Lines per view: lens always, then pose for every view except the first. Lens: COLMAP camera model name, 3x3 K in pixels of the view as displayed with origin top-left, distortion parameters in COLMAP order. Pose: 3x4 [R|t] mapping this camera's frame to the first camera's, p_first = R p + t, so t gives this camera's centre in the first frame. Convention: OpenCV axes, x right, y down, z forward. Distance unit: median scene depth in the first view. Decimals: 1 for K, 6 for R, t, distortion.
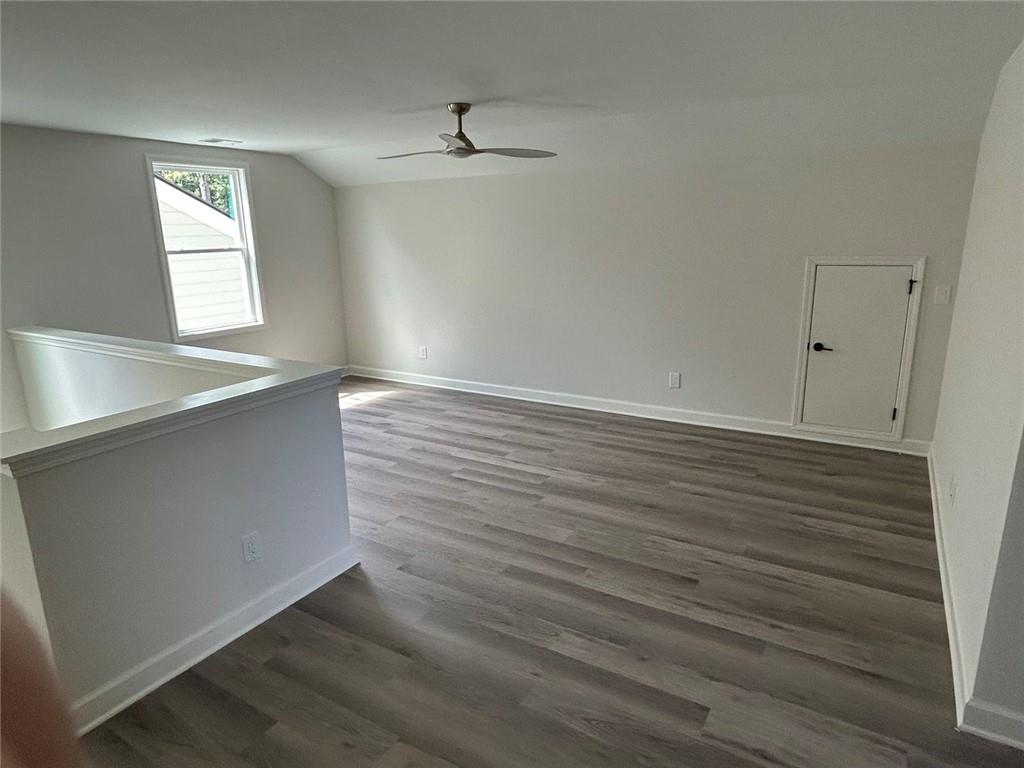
lens RADIAL K [[624.9, 0, 512.0], [0, 624.9, 384.0], [0, 0, 1]] dist [-0.000620, -0.002502]
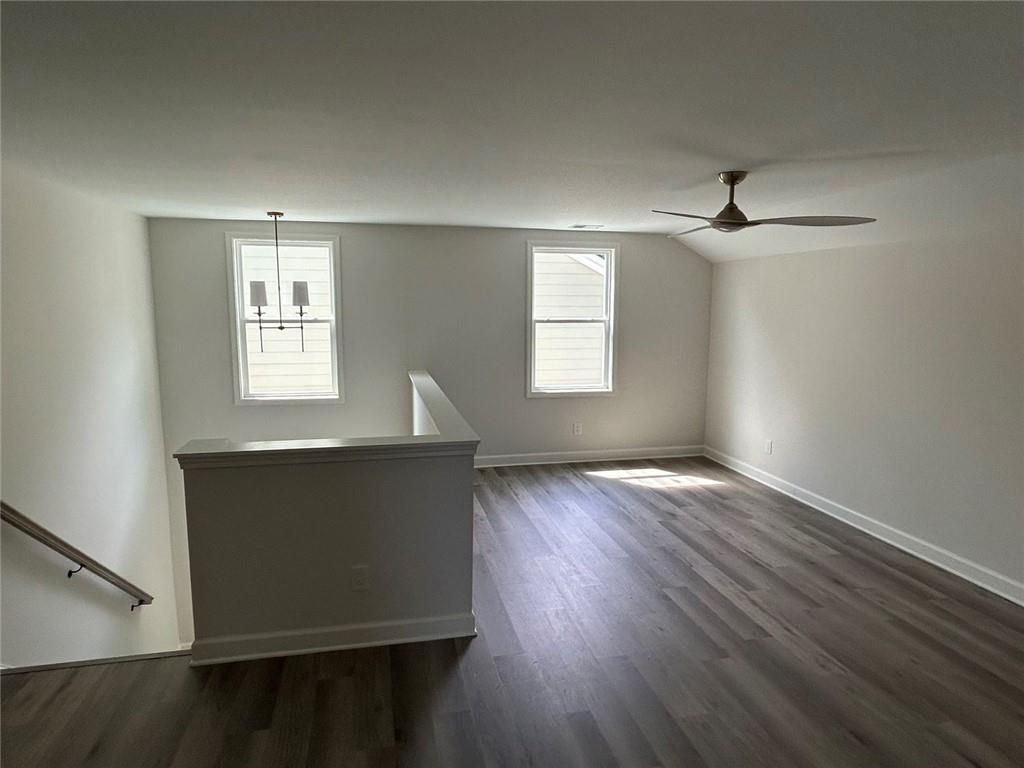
lens RADIAL K [[624.9, 0, 512.0], [0, 624.9, 384.0], [0, 0, 1]] dist [-0.000620, -0.002502]
pose [[0.694765, 0.118563, -0.709397, 0.270740], [-0.193681, 0.980726, -0.025774, -0.056067], [0.692669, 0.155303, 0.704337, 0.160809]]
